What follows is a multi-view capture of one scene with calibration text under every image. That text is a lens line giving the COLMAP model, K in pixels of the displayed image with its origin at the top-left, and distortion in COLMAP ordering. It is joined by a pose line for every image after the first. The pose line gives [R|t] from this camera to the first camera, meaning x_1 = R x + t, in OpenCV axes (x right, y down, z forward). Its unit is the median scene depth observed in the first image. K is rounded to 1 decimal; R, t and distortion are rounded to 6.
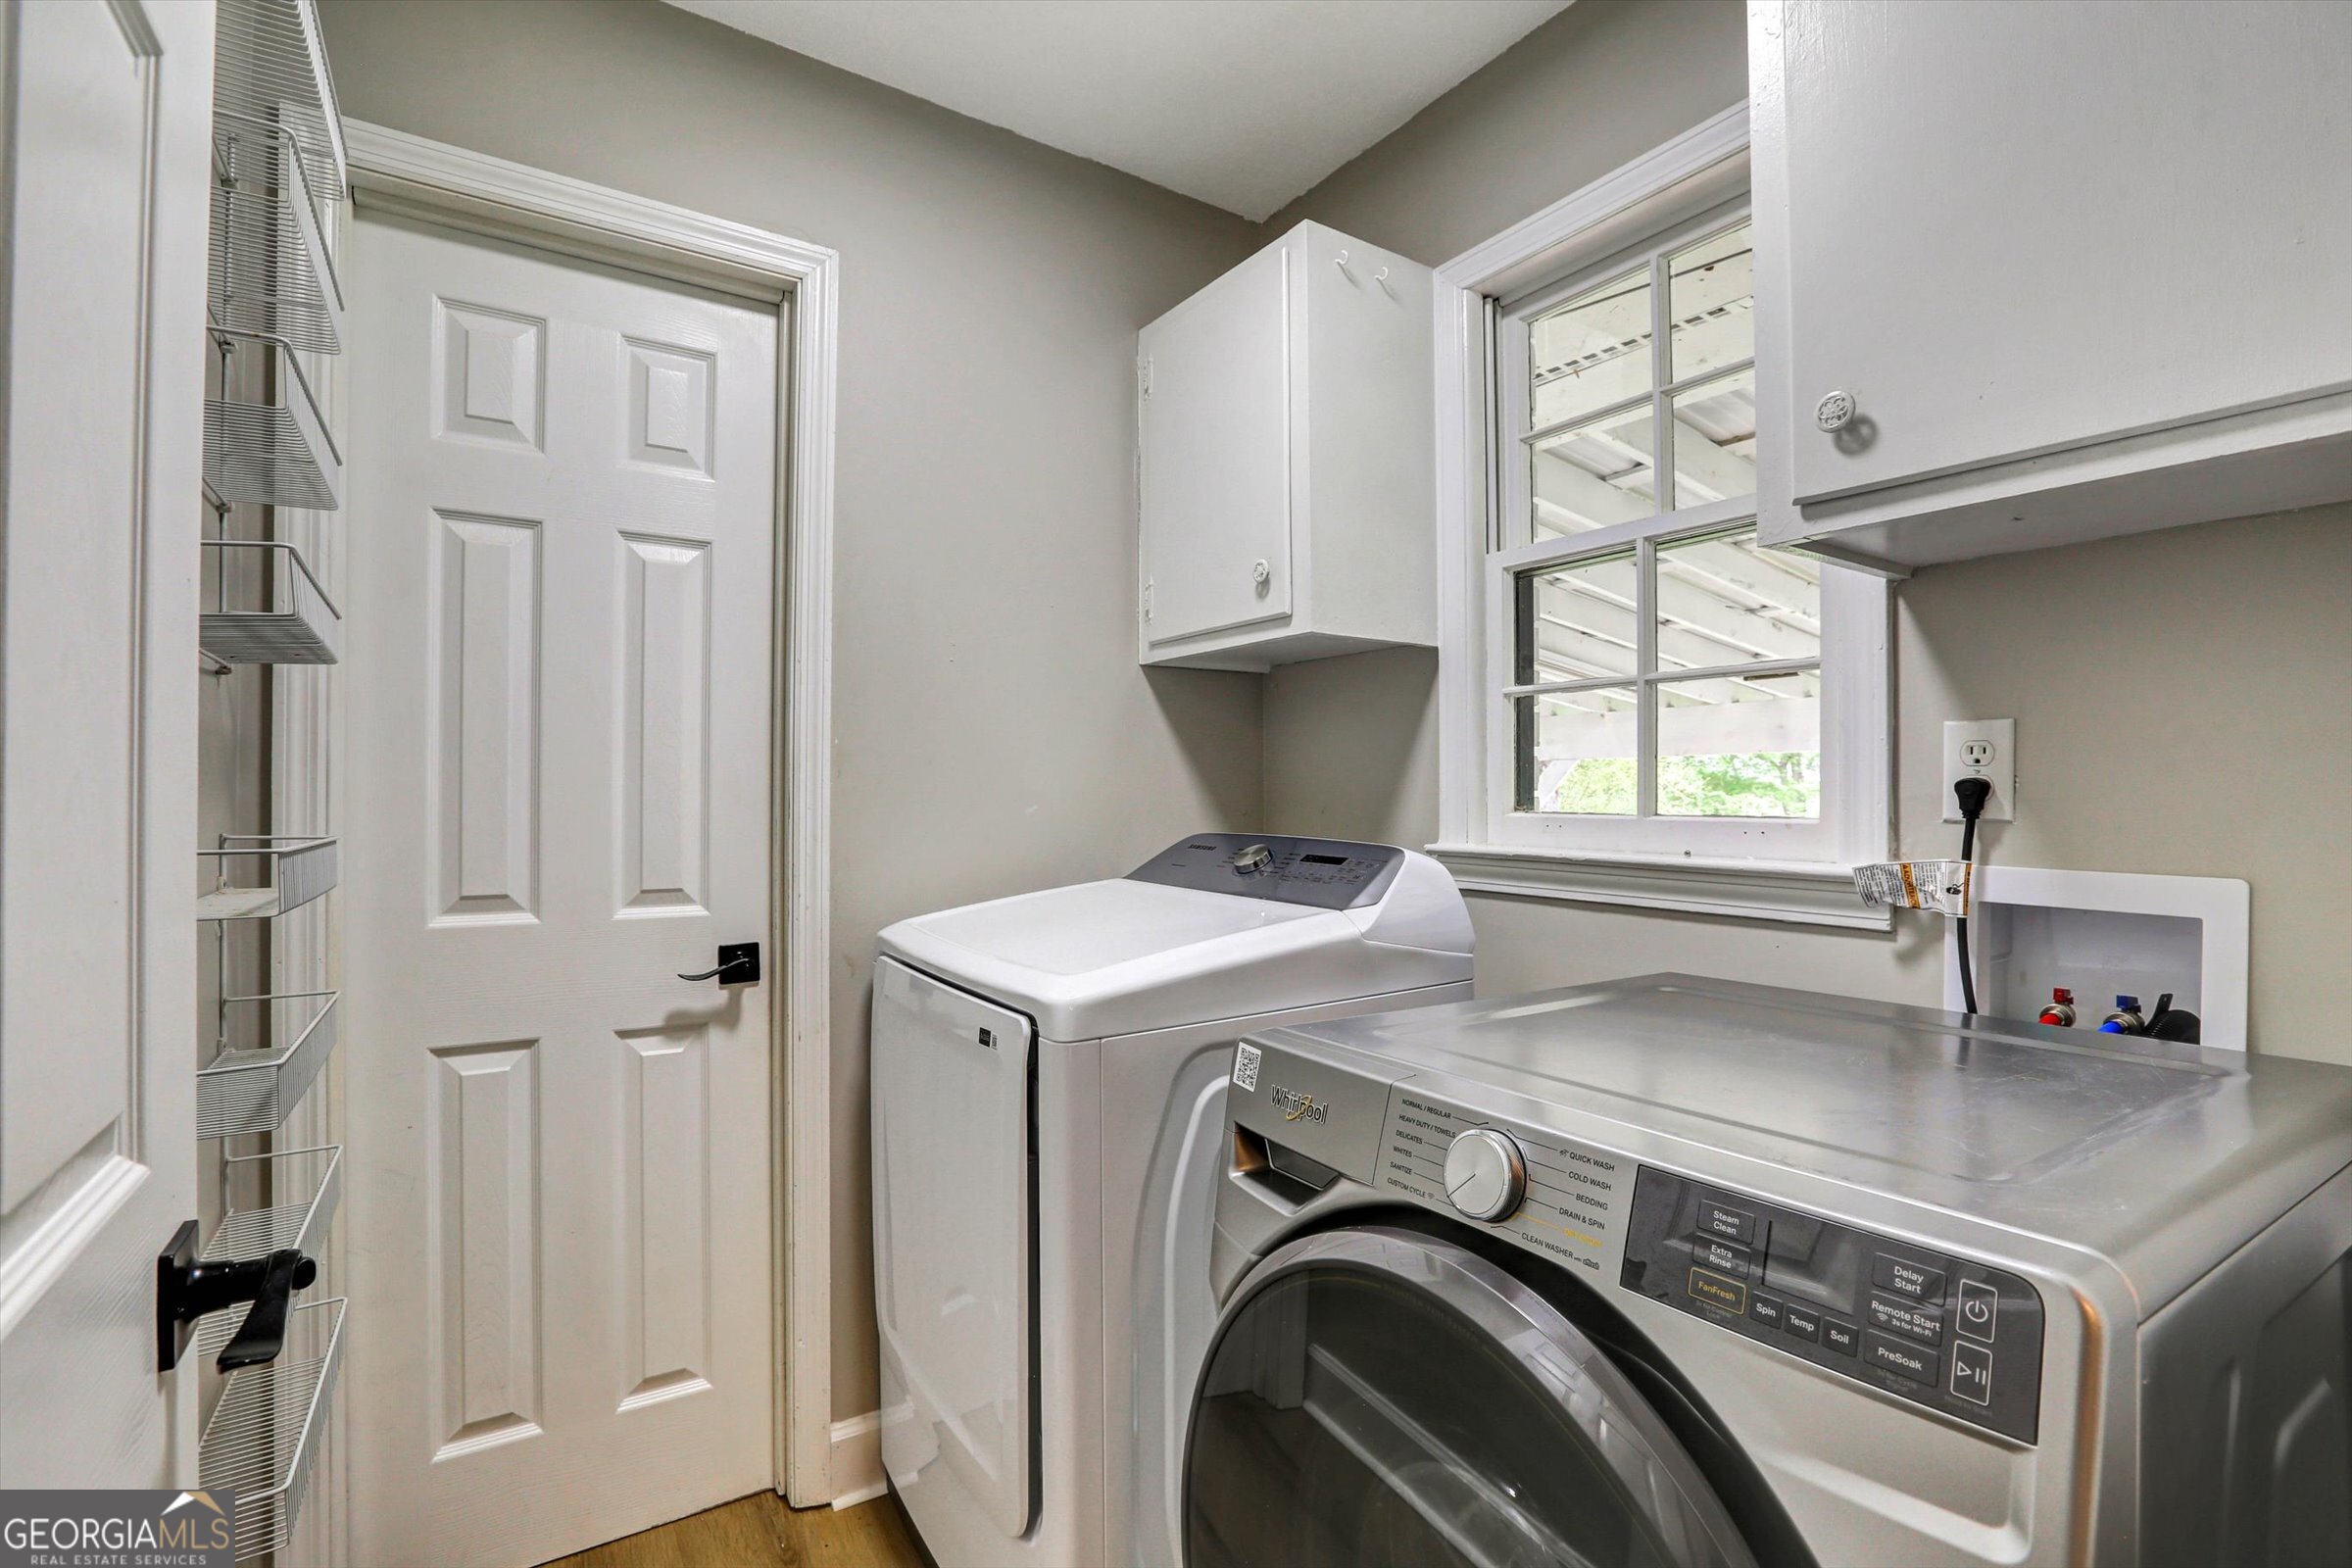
lens RADIAL K [[1092.1, 0, 1172.6], [0, 1092.1, 786.7], [0, 0, 1]] dist [-0.052208, 0.016999]
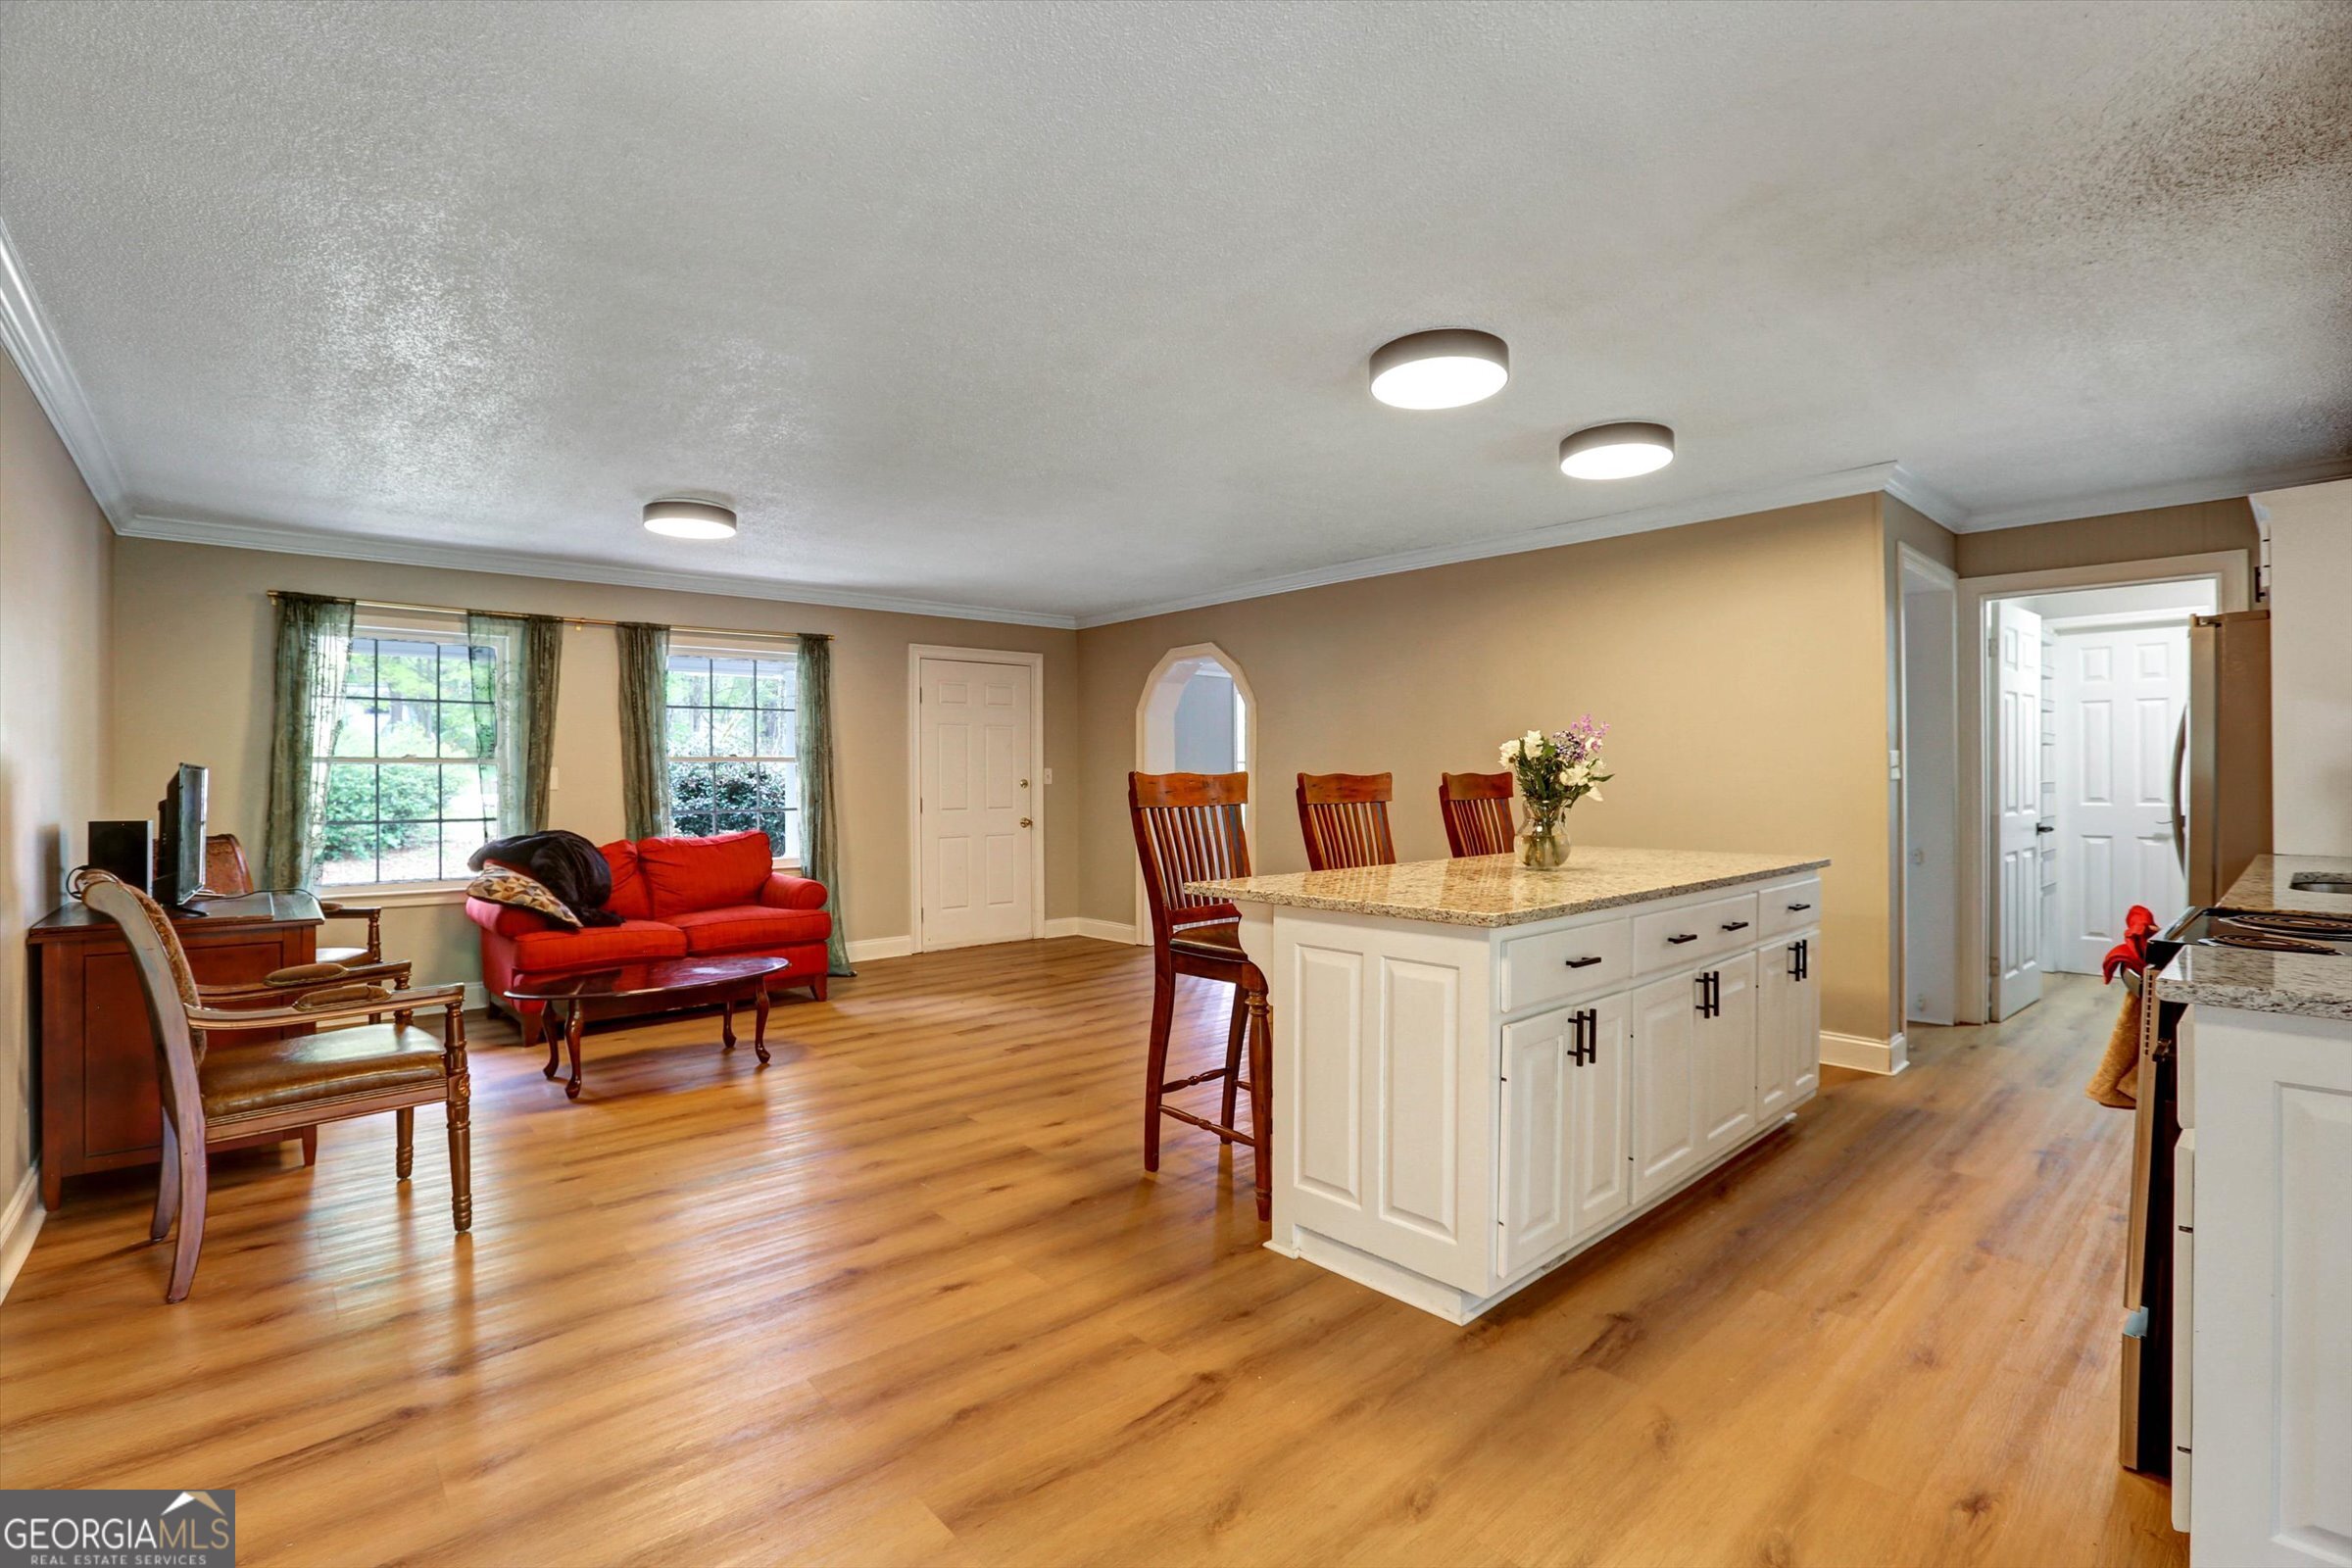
lens RADIAL K [[1058.0, 0, 1174.3], [0, 1058.0, 778.2], [0, 0, 1]] dist [-0.031707, 0.006662]
pose [[0.164617, -0.002293, -0.986355, 2.324331], [0.013305, 0.999911, -0.000104, -0.014888], [0.986268, -0.013106, 0.164633, -2.699567]]
